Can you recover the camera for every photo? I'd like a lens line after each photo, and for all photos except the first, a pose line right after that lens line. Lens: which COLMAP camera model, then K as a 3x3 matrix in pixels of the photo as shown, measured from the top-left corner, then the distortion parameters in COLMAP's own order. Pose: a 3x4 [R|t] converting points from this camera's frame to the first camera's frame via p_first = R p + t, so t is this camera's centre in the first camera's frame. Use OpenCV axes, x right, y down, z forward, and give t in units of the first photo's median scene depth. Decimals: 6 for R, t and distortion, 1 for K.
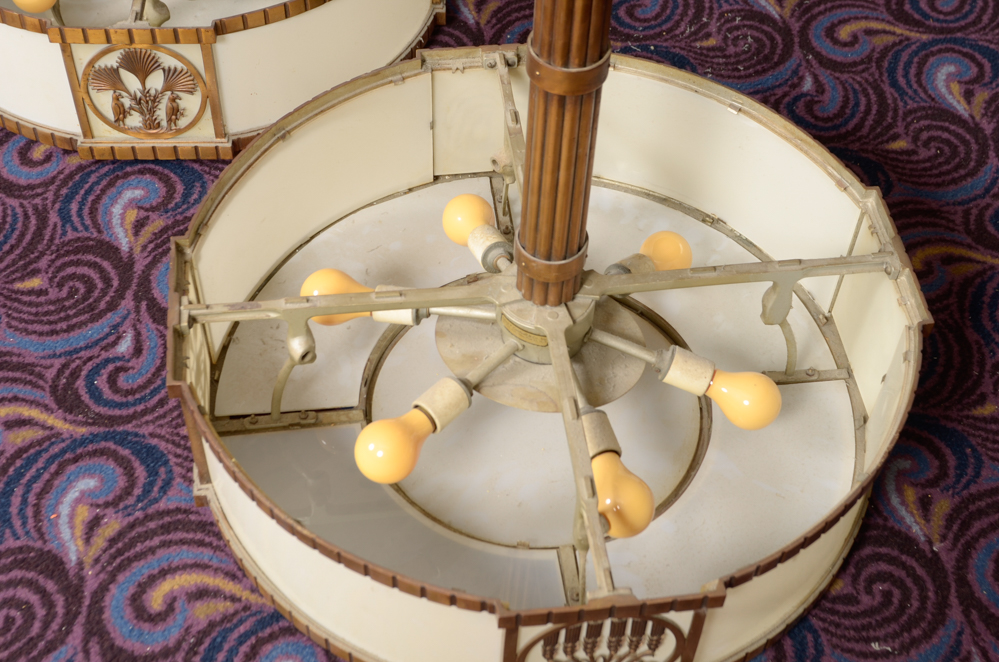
lens RADIAL K [[1440.6, 0, 495.3], [0, 1440.6, 335.6], [0, 0, 1]] dist [0.010728, 0.000000]
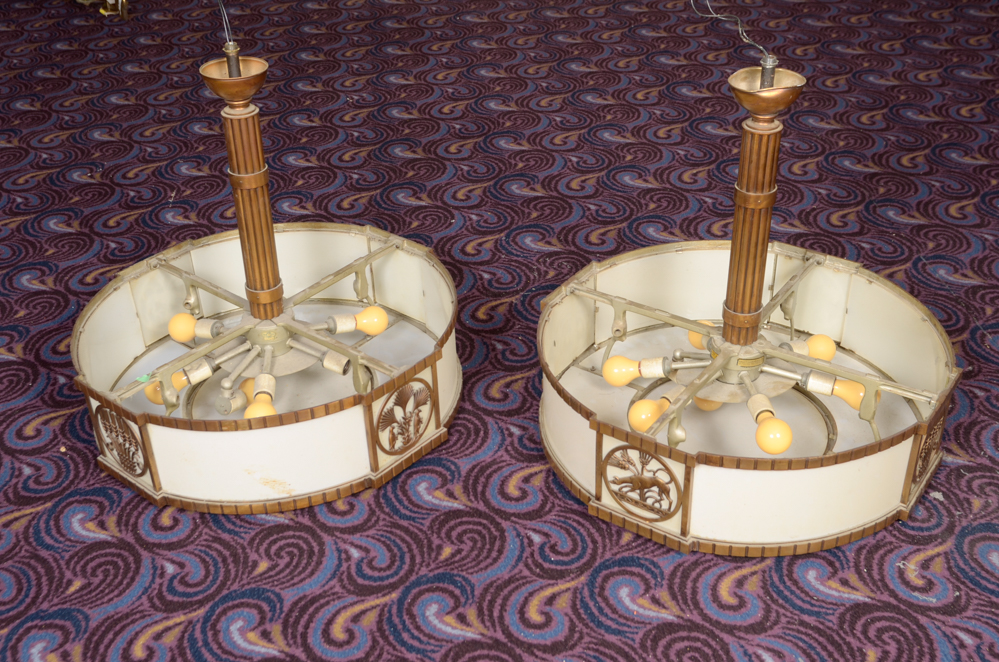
lens RADIAL K [[1177.2, 0, 492.8], [0, 1177.2, 333.0], [0, 0, 1]] dist [-0.004292, 0.000000]
pose [[0.670723, -0.431463, 0.603299, -0.980468], [0.594515, 0.799092, -0.089469, -0.084984], [-0.443489, 0.418679, 0.792481, -0.040908]]
